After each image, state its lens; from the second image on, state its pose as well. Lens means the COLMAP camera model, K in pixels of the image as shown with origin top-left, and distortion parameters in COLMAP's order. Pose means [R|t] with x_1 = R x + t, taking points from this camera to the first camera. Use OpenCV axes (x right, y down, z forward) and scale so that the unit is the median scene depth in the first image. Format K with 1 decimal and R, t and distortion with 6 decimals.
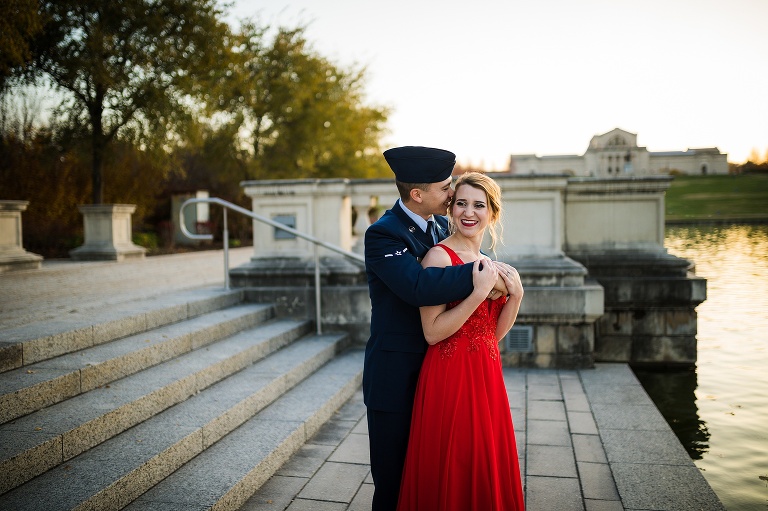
lens RADIAL K [[747.4, 0, 378.4], [0, 747.4, 260.3], [0, 0, 1]] dist [-0.062402, 0.104436]
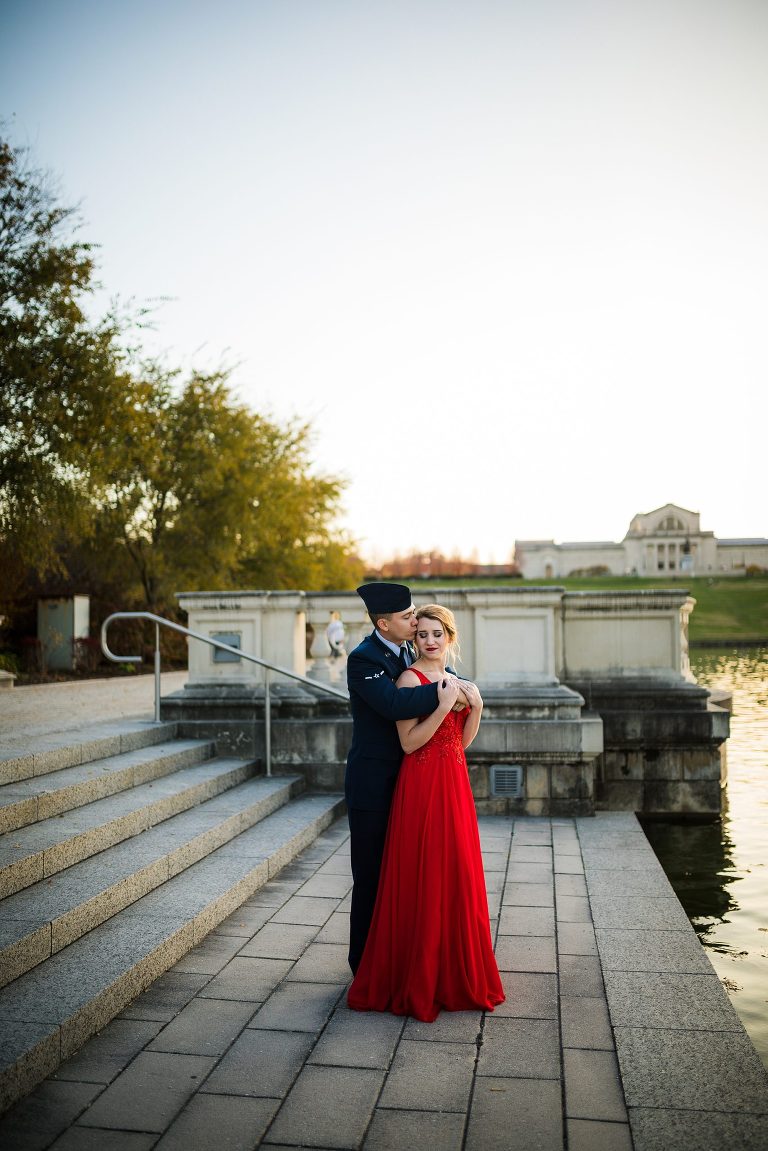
lens RADIAL K [[1120.1, 0, 379.1], [0, 1120.1, 574.0], [0, 0, 1]] dist [-0.062402, 0.104436]
pose [[0.998602, 0.010181, 0.051862, -0.021849], [-0.004441, 0.993964, -0.109621, 0.009961], [-0.052665, 0.109237, 0.992620, -0.258780]]
